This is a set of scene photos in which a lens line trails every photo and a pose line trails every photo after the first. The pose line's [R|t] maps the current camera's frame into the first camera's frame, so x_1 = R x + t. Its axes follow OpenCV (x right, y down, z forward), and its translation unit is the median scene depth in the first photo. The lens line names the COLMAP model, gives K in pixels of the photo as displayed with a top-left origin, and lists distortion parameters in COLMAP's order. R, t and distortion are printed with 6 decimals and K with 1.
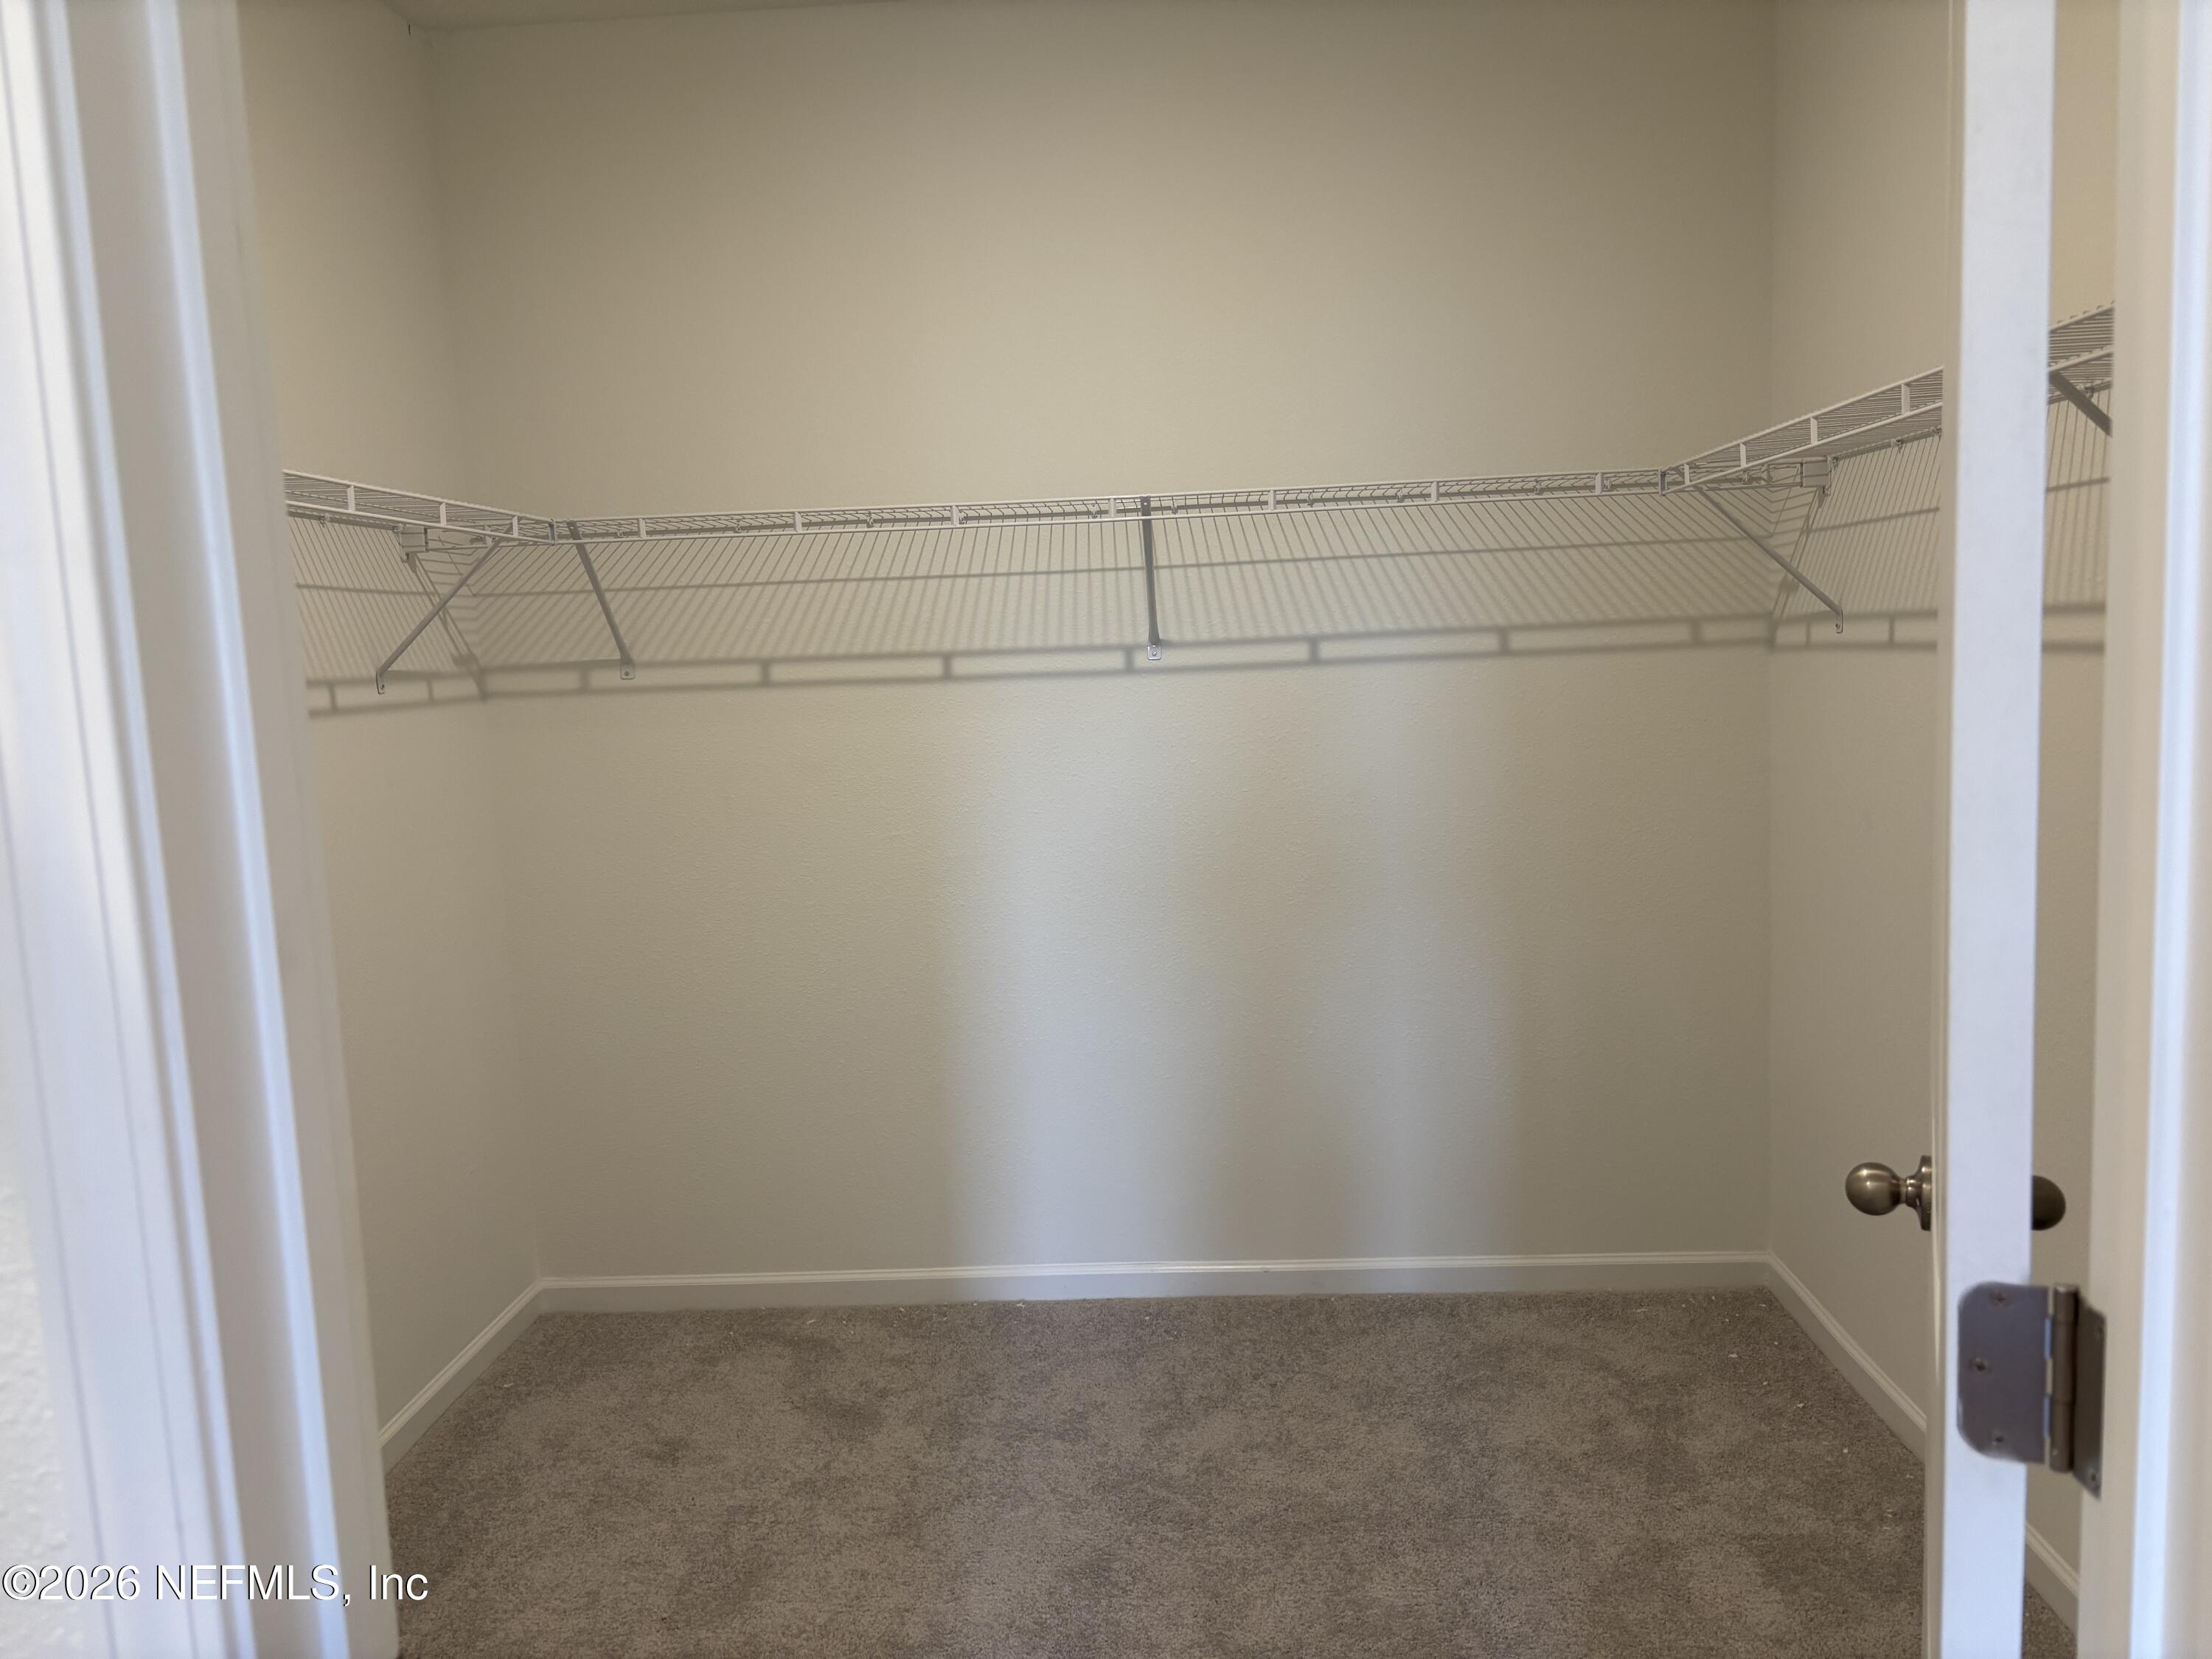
lens RADIAL K [[1678.1, 0, 1095.3], [0, 1678.1, 838.4], [0, 0, 1]] dist [0.050732, -0.038396]
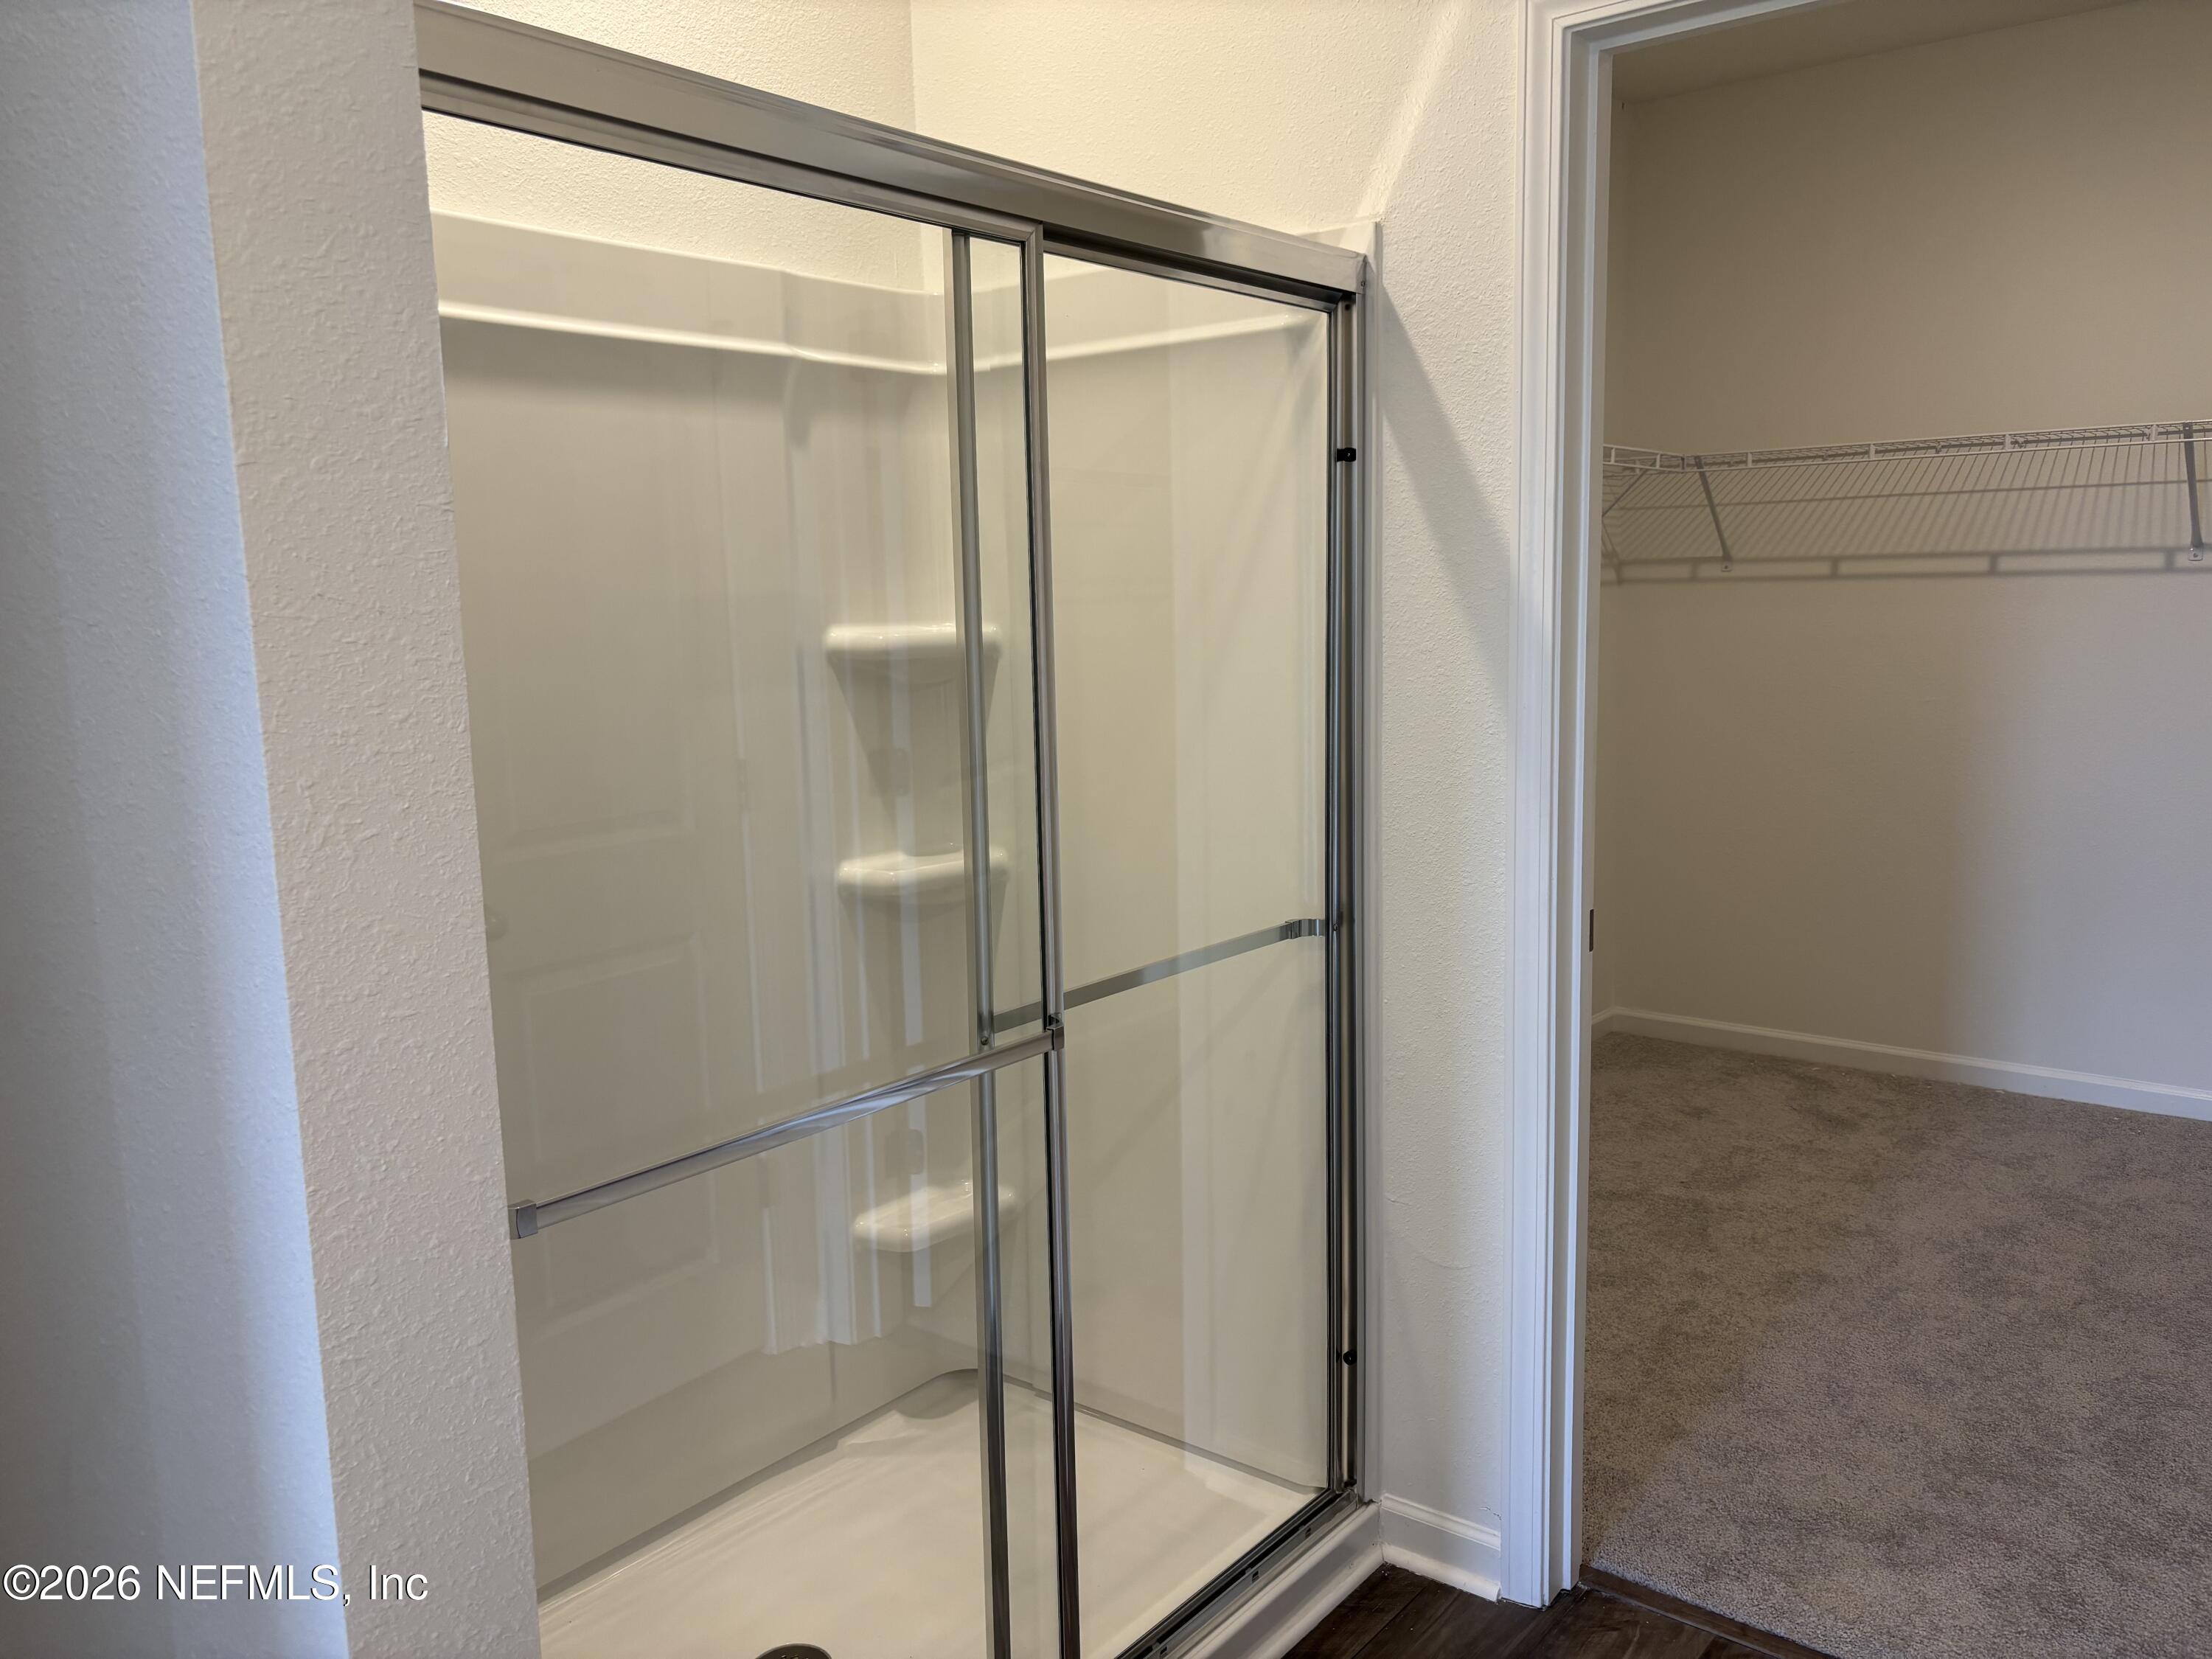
lens RADIAL K [[1678.1, 0, 1113.5], [0, 1678.1, 848.6], [0, 0, 1]] dist [0.050732, -0.038396]
pose [[0.813570, 0.112601, -0.570461, 0.123307], [-0.081310, 0.993462, 0.080133, 0.059010], [0.575754, -0.018810, 0.817406, -0.402454]]
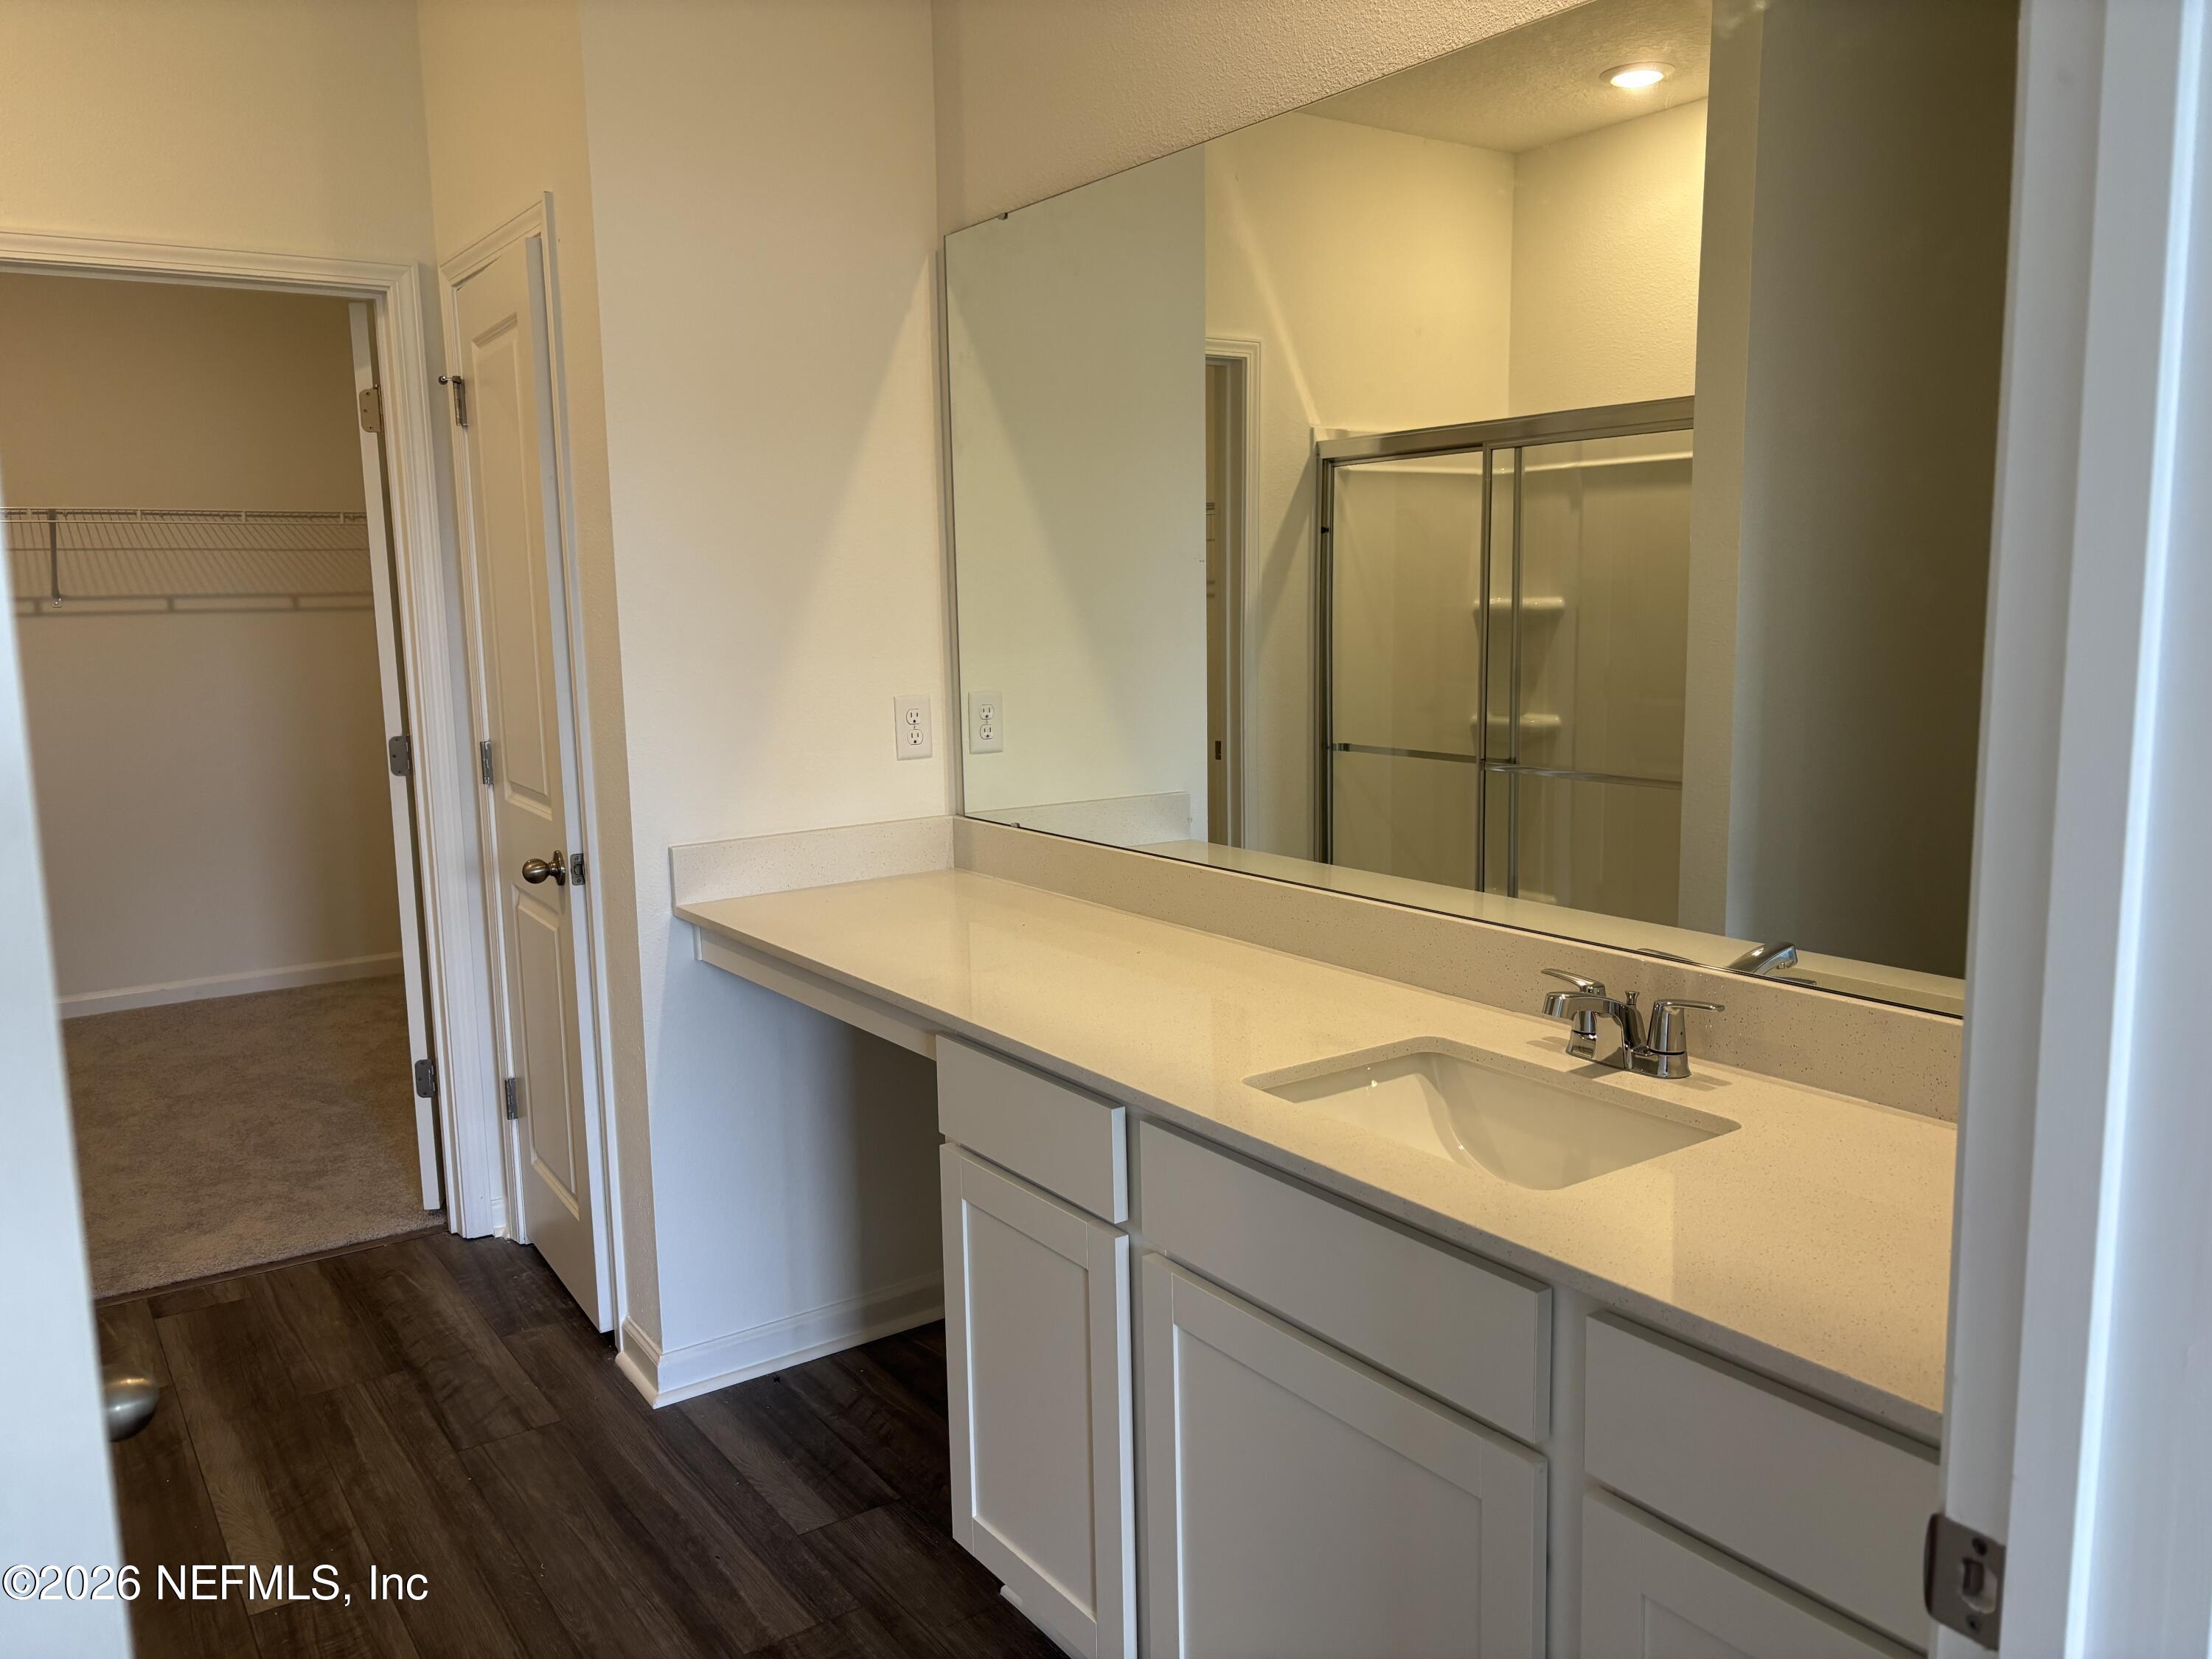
lens RADIAL K [[1678.1, 0, 1106.5], [0, 1678.1, 839.4], [0, 0, 1]] dist [0.050732, -0.038396]
pose [[0.786034, -0.059585, 0.615305, -0.191841], [0.056153, 0.998111, 0.024922, 0.131621], [-0.615628, 0.014961, 0.787895, -0.897851]]
